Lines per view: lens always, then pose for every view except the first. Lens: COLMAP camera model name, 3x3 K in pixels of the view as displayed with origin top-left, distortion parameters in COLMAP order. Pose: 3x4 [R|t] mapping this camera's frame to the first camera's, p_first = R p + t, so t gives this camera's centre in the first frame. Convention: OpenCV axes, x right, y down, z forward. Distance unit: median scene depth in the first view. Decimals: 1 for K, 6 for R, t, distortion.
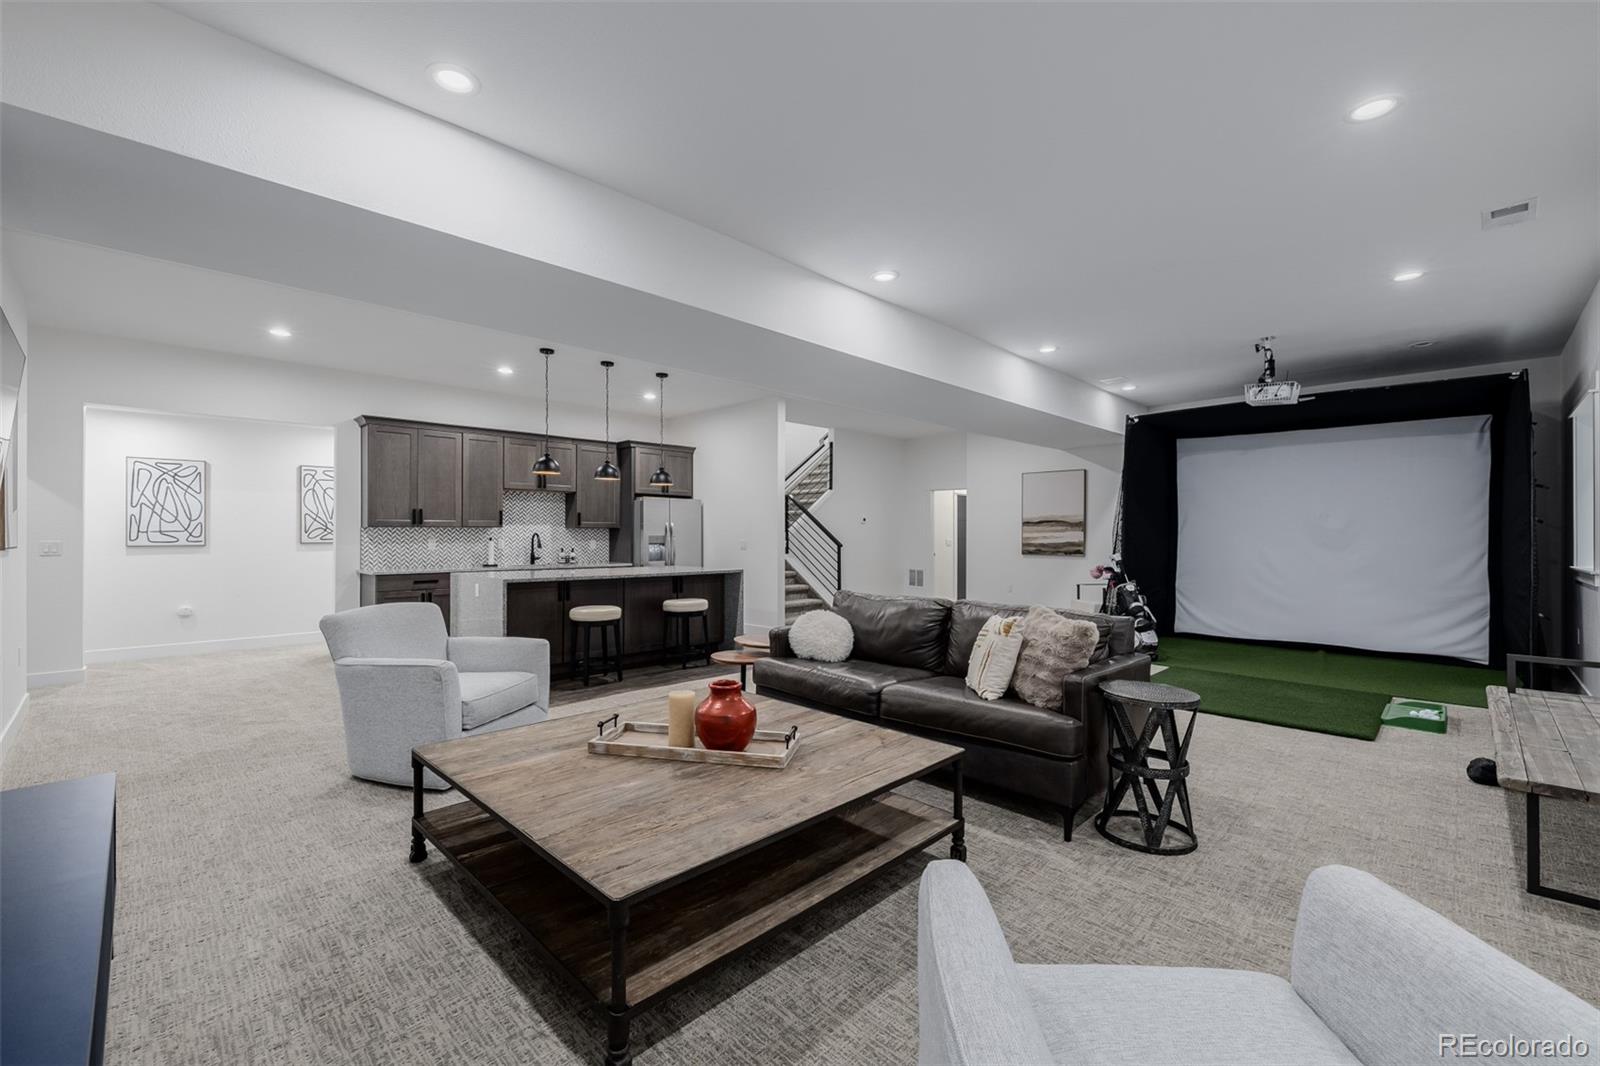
lens RADIAL K [[669.2, 0, 800.0], [0, 669.2, 533.0], [0, 0, 1]] dist [0.001052, 0.000654]
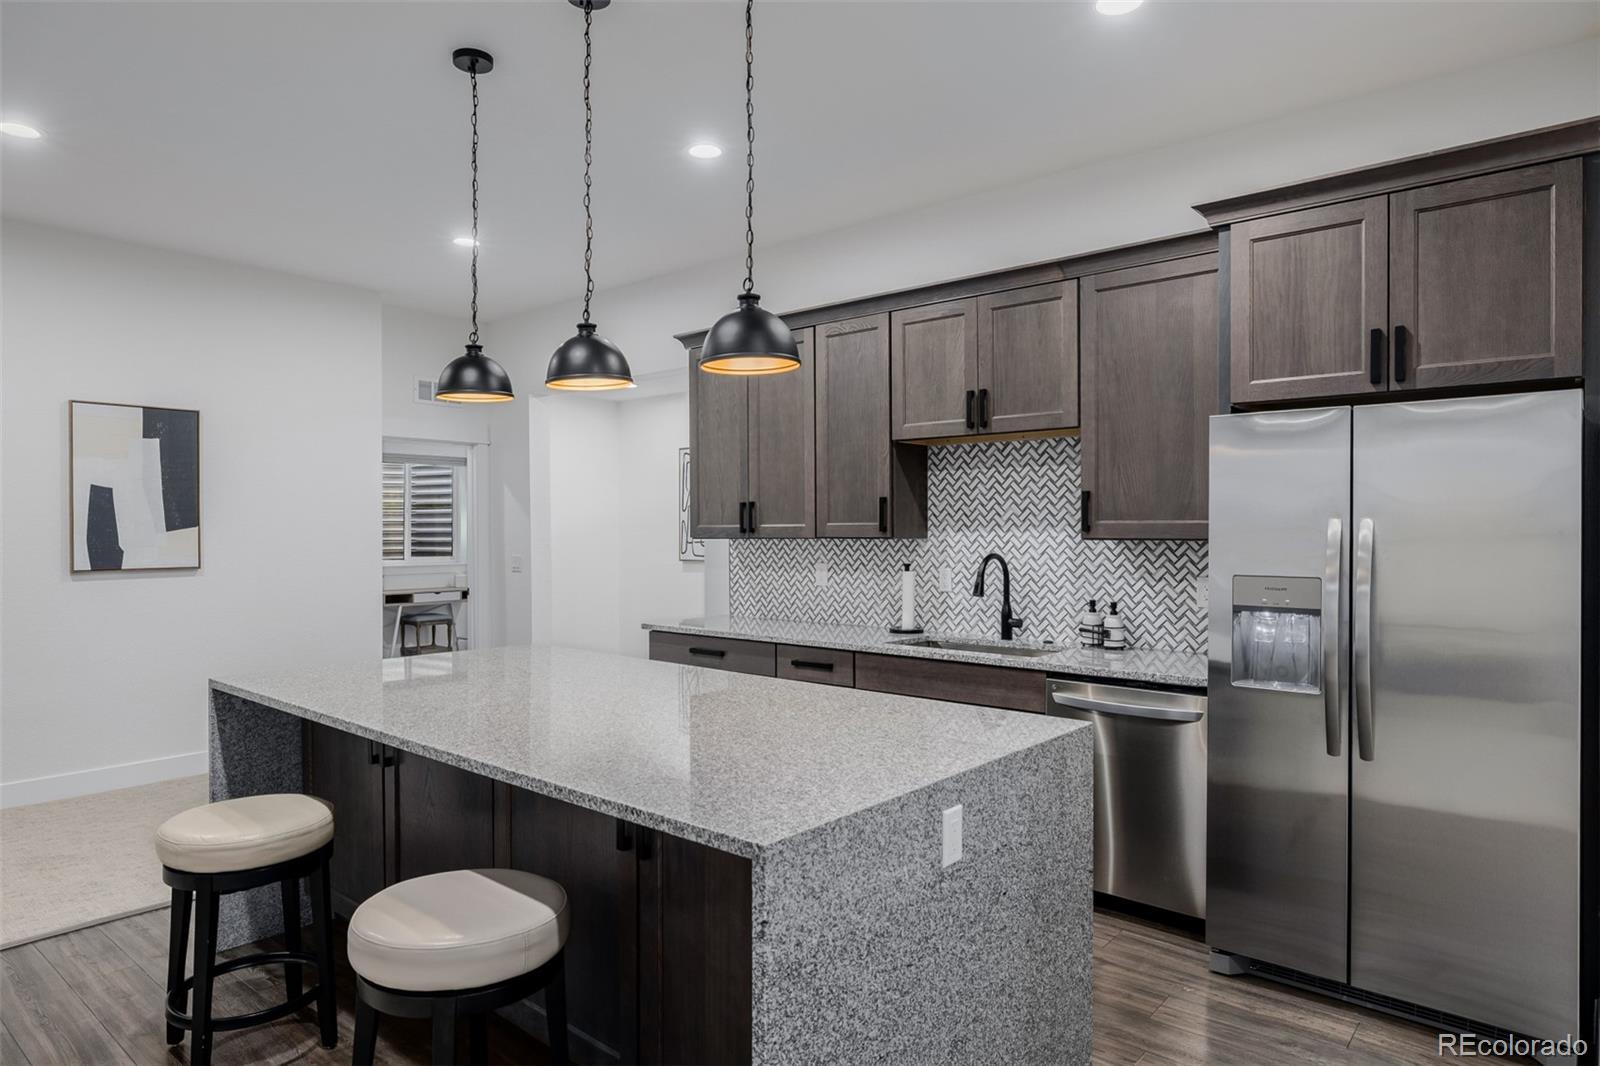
lens RADIAL K [[996.4, 0, 800.0], [0, 996.4, 533.0], [0, 0, 1]] dist [-0.005077, -0.001095]
pose [[0.050276, 0.013904, -0.998639, 0.153019], [0.011994, 0.999823, 0.014524, -0.022437], [0.998663, -0.012708, 0.050100, 0.948893]]
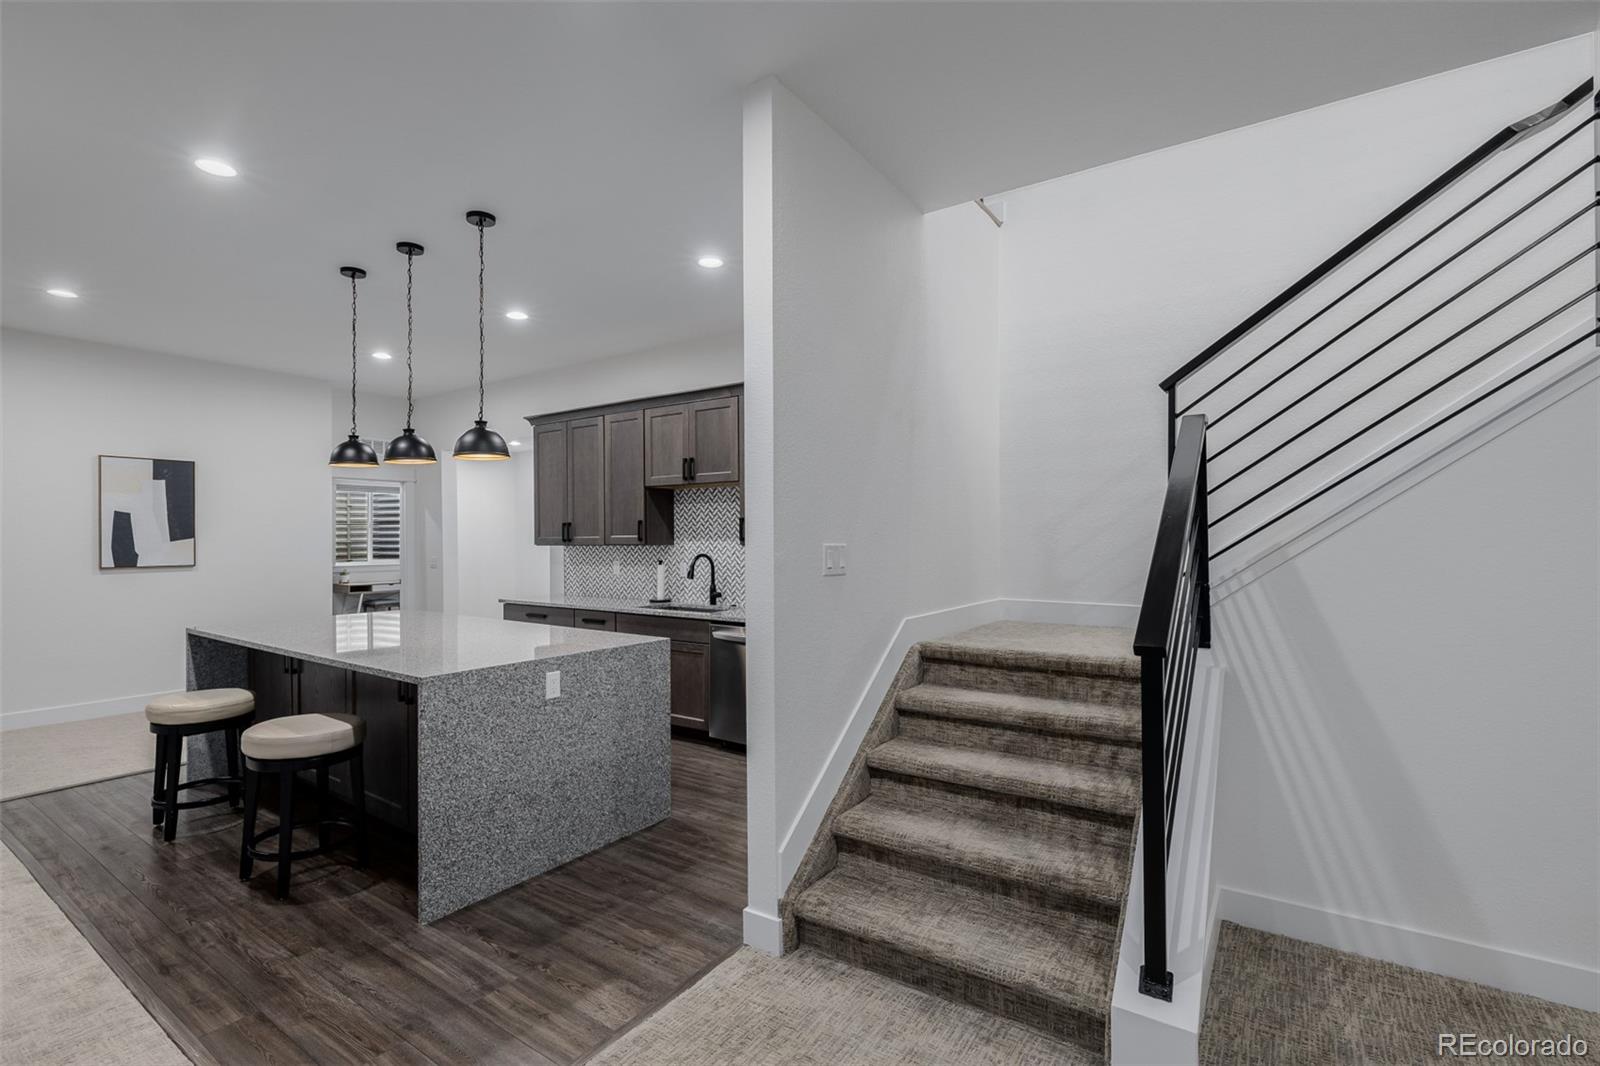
lens RADIAL K [[731.9, 0, 796.3], [0, 731.9, 537.2], [0, 0, 1]] dist [-0.002572, -0.000372]
pose [[0.174033, 0.008905, -0.984700, 0.310133], [0.011747, 0.999869, 0.011118, -0.024129], [0.984670, -0.013502, 0.173905, 1.057607]]
